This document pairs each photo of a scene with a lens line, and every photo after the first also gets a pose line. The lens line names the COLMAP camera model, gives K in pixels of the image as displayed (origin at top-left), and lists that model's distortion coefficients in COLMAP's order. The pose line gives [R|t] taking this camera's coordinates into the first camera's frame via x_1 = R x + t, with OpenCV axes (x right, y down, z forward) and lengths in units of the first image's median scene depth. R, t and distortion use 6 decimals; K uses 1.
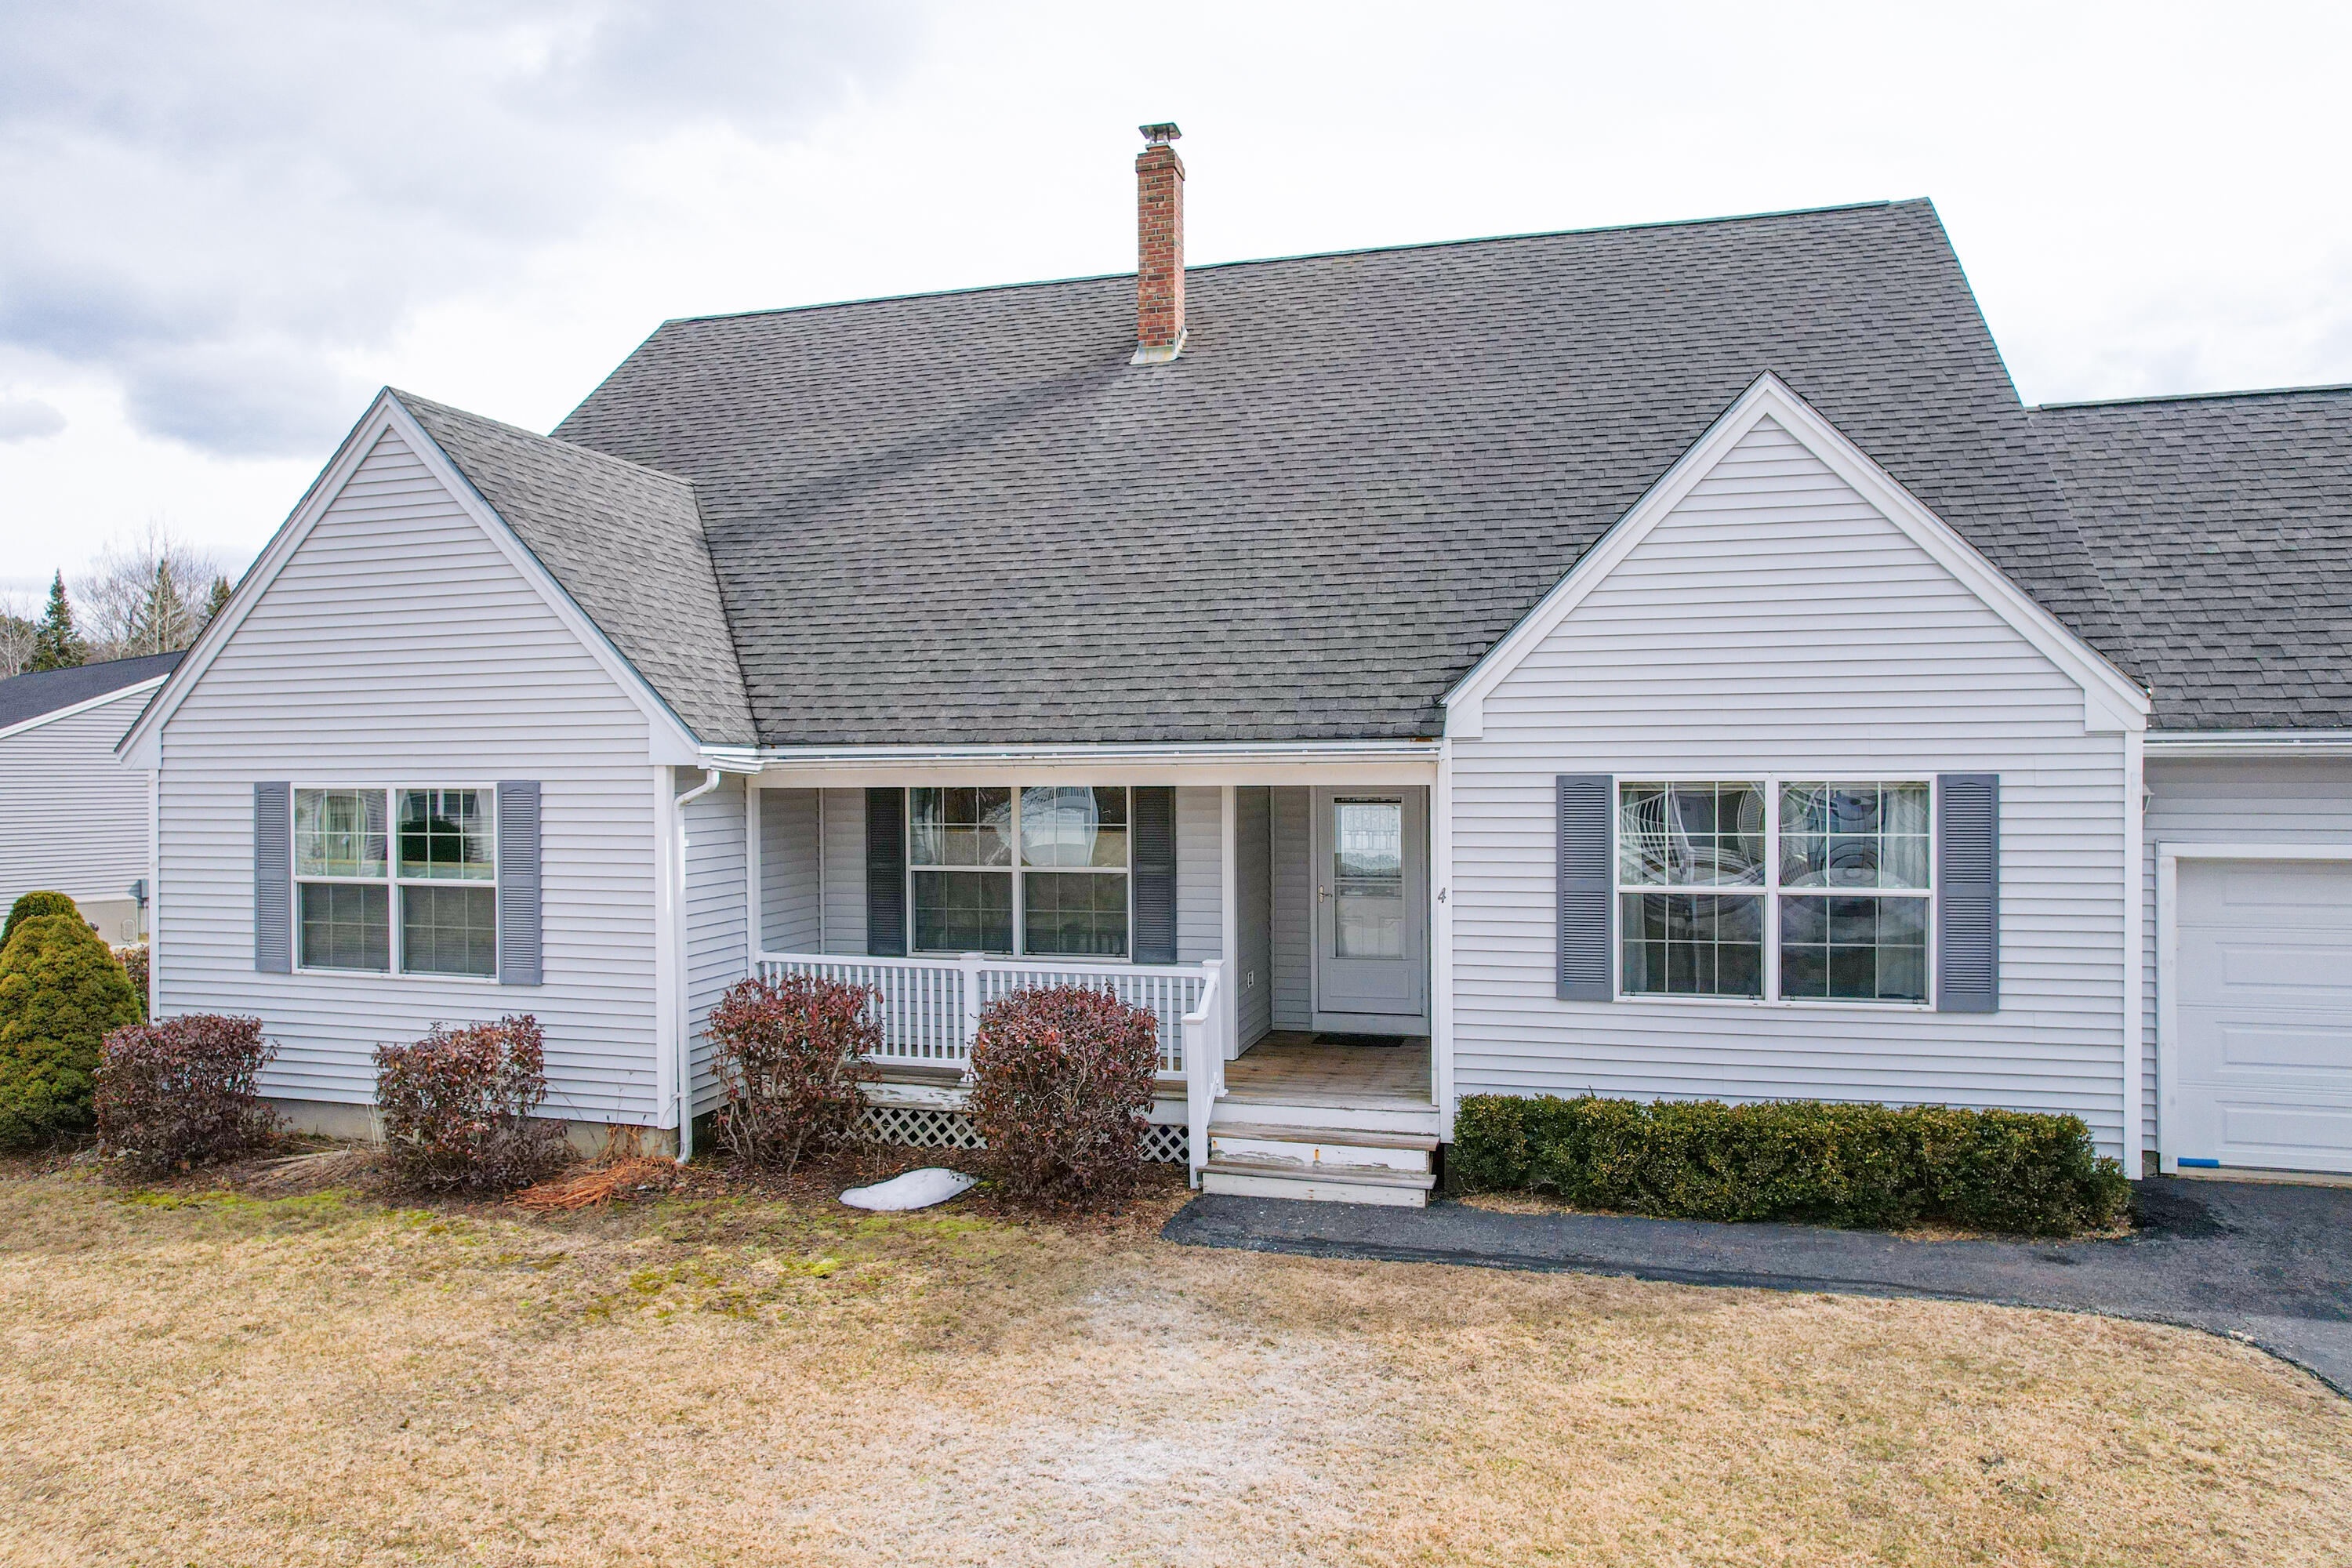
lens RADIAL K [[1548.3, 0, 1158.1], [0, 1548.3, 779.8], [0, 0, 1]] dist [-0.088247, 0.077598]
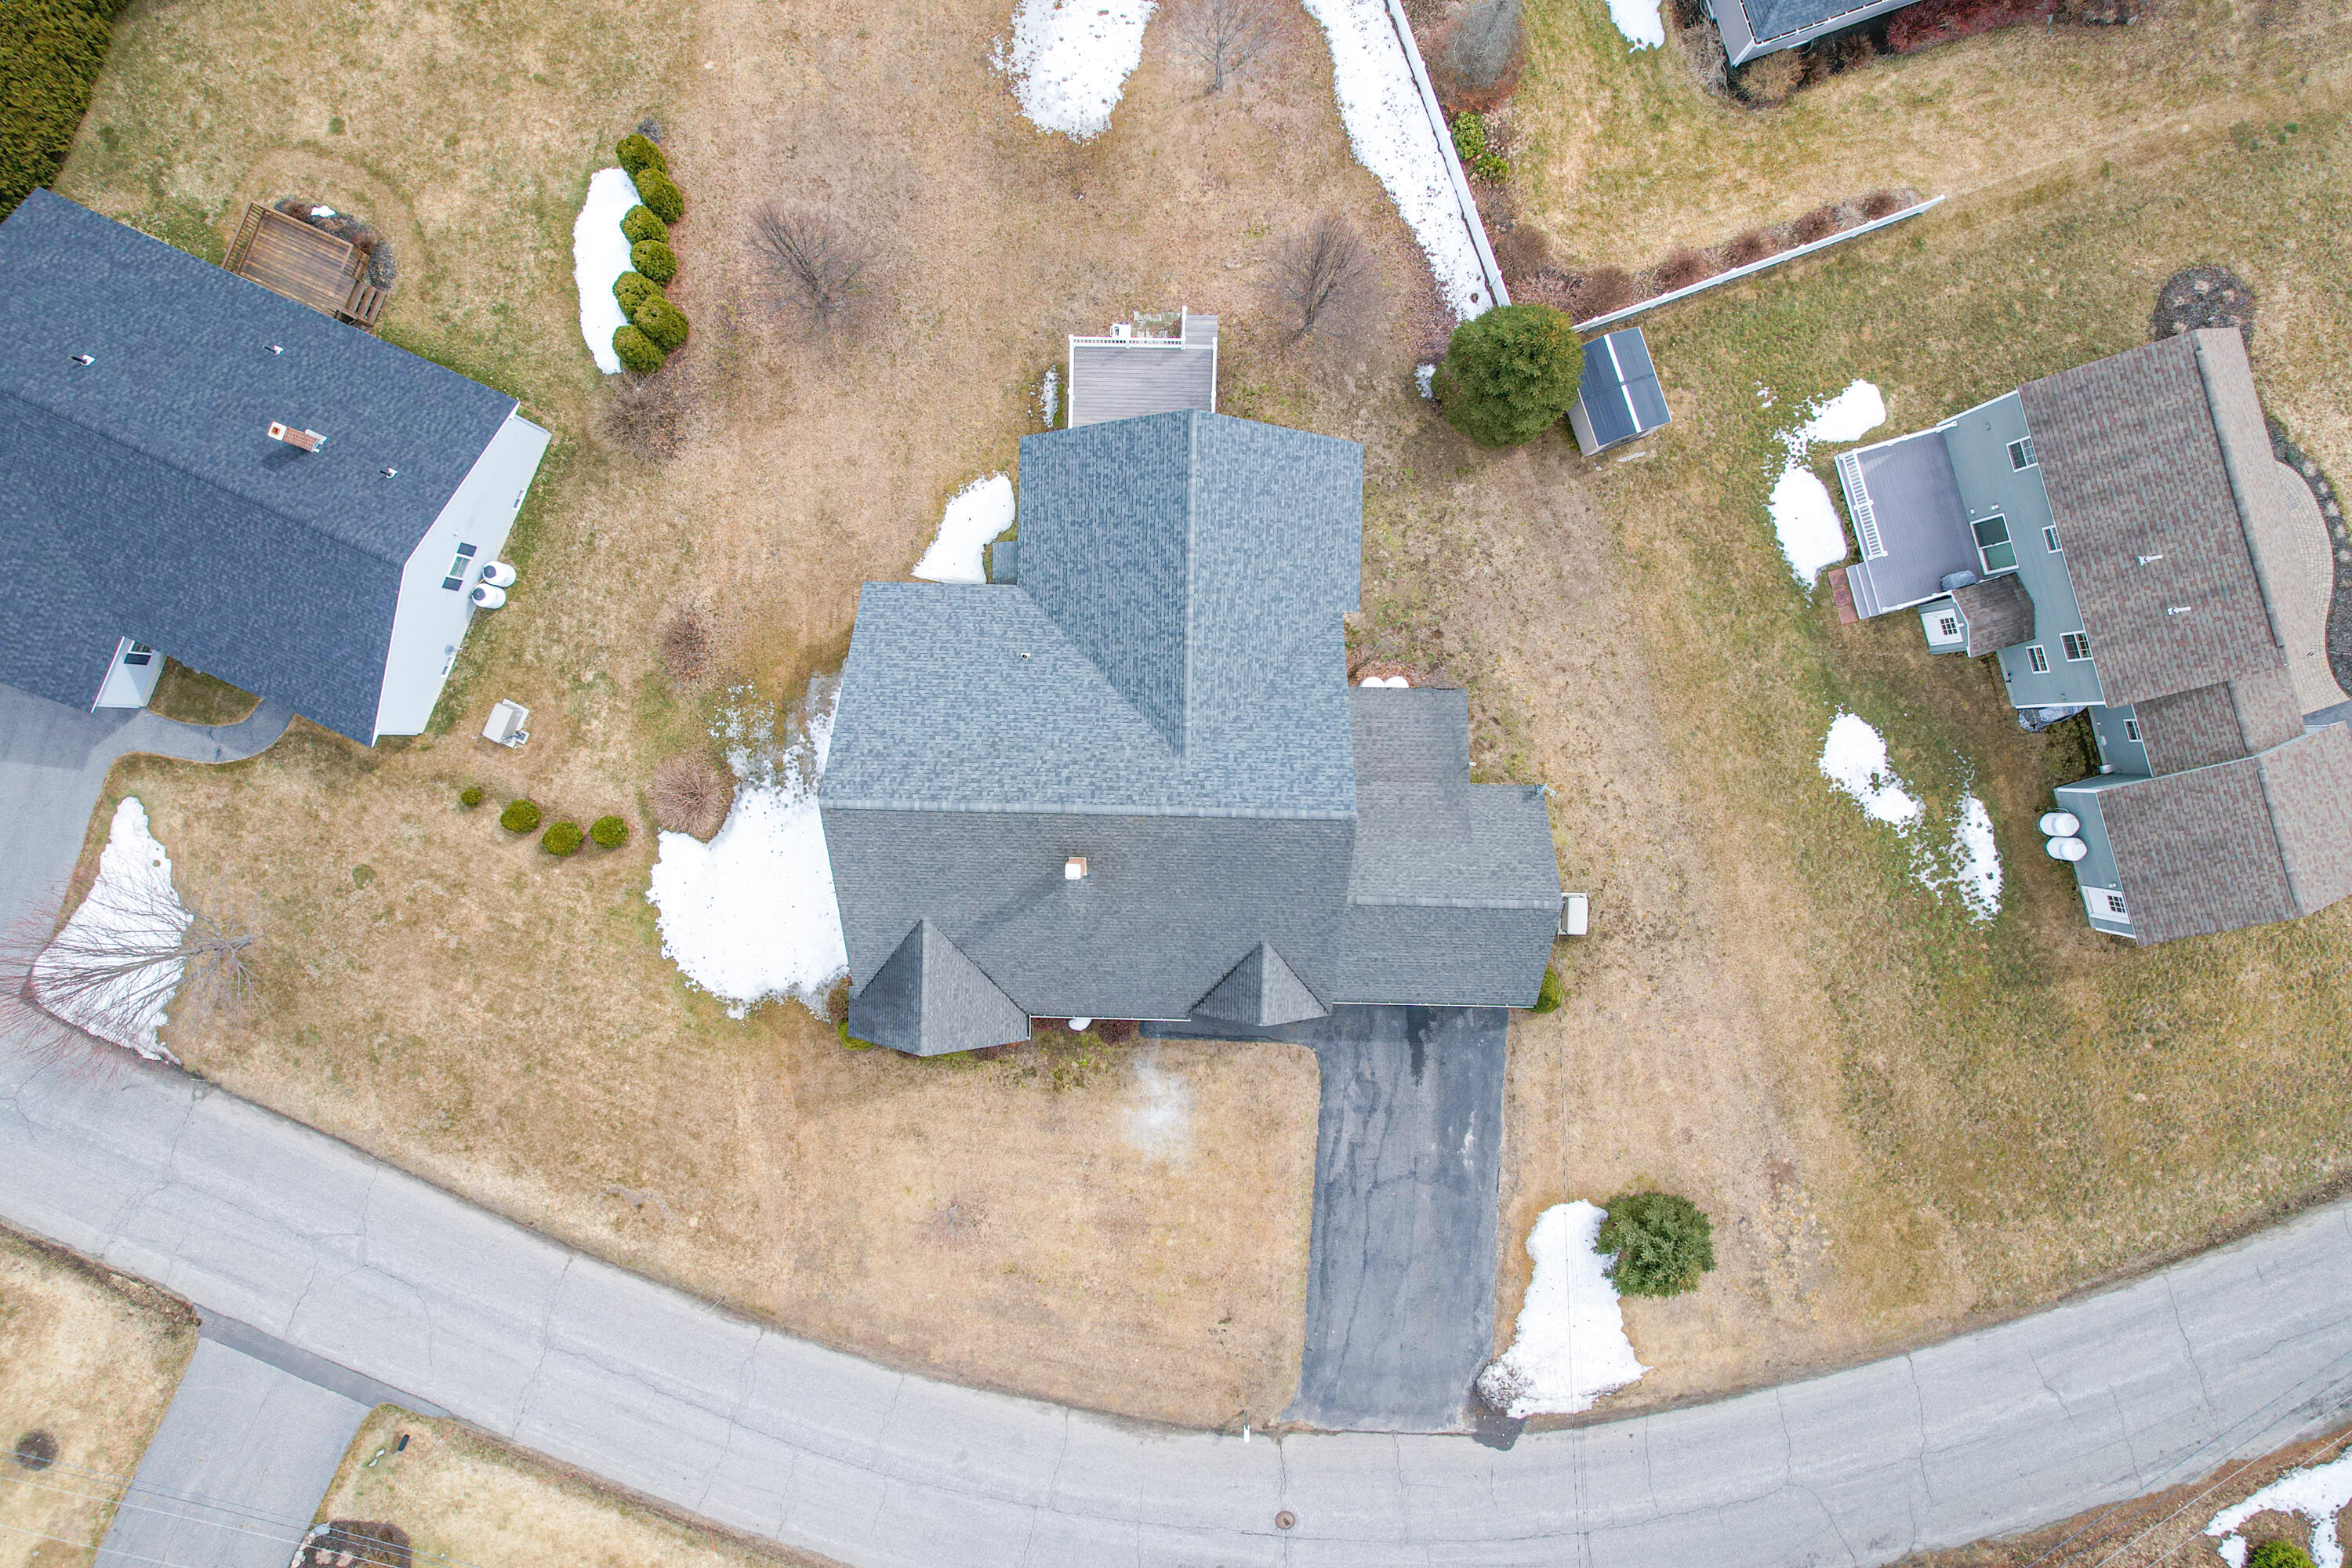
lens RADIAL K [[1517.0, 0, 1163.8], [0, 1517.0, 772.4], [0, 0, 1]] dist [-0.078749, 0.075120]
pose [[0.966547, -0.256467, -0.003477, 0.291043], [0.001527, -0.007800, 0.999968, -4.318371], [-0.256486, -0.966521, -0.007147, 1.660716]]
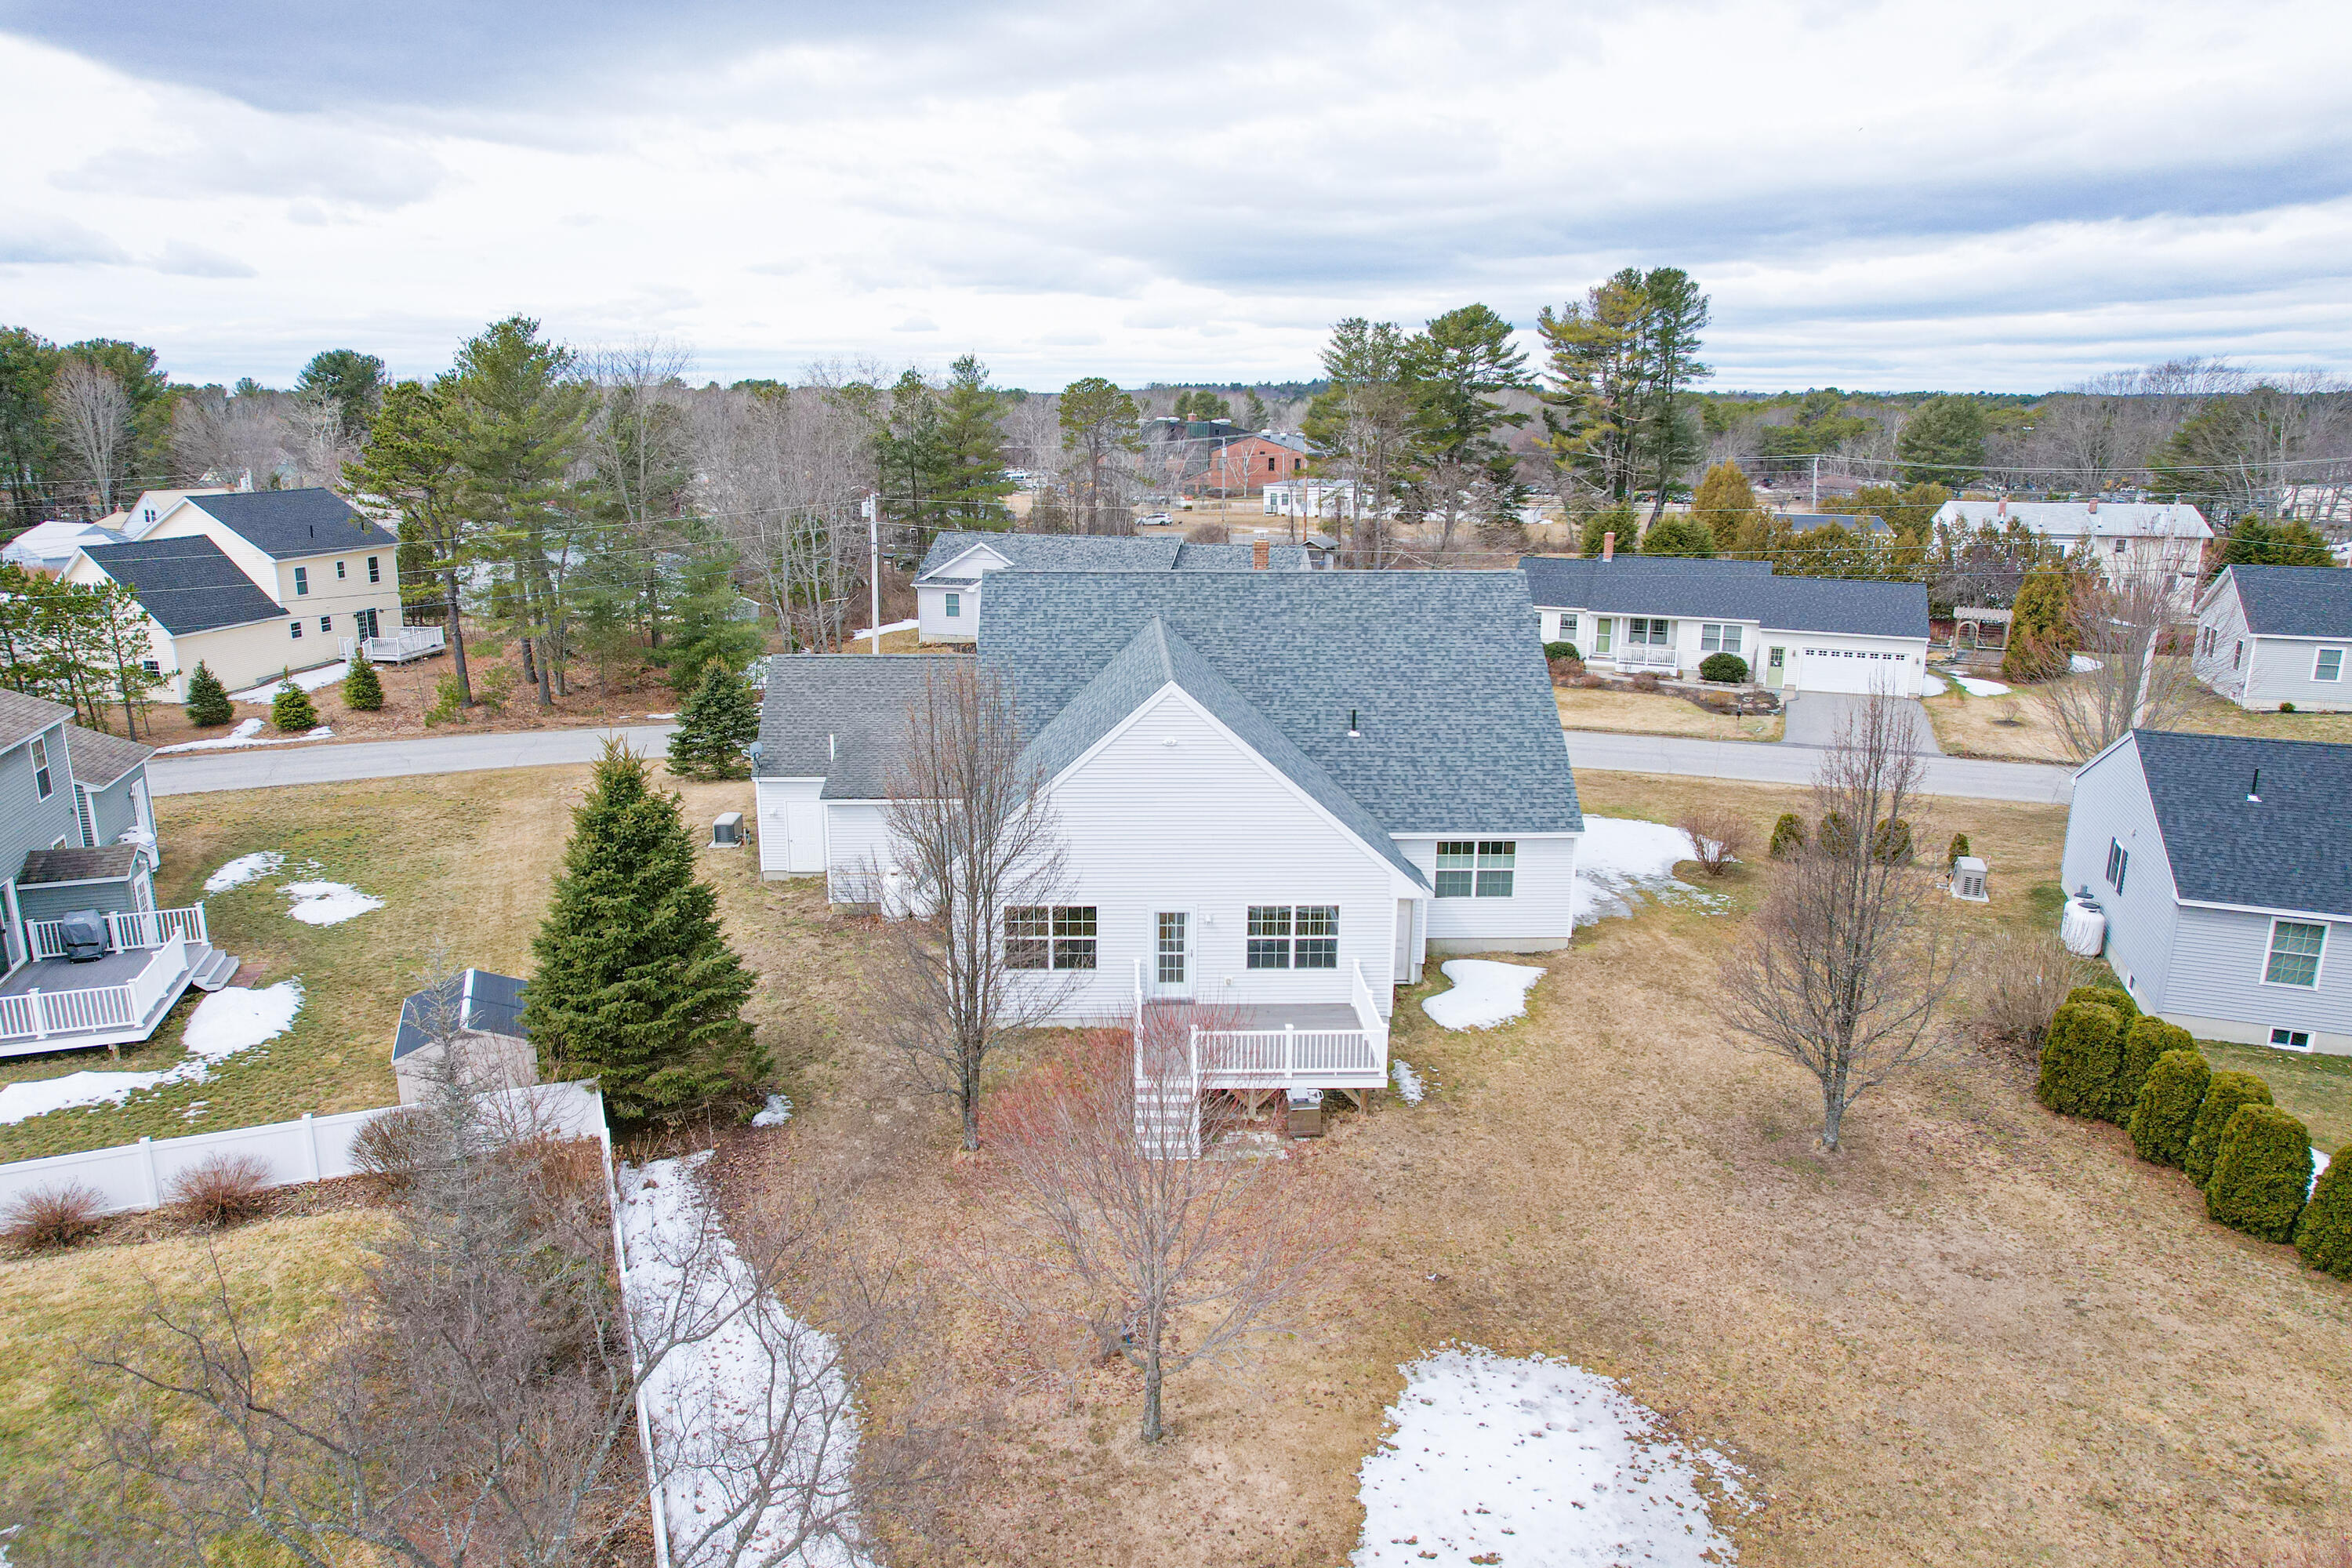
lens RADIAL K [[1517.0, 0, 1163.8], [0, 1517.0, 772.4], [0, 0, 1]] dist [-0.078749, 0.075120]
pose [[-0.951775, 0.078470, -0.296592, 1.432749], [0.004669, 0.970330, 0.241740, -0.965011], [0.306761, 0.228698, -0.923902, 5.100802]]
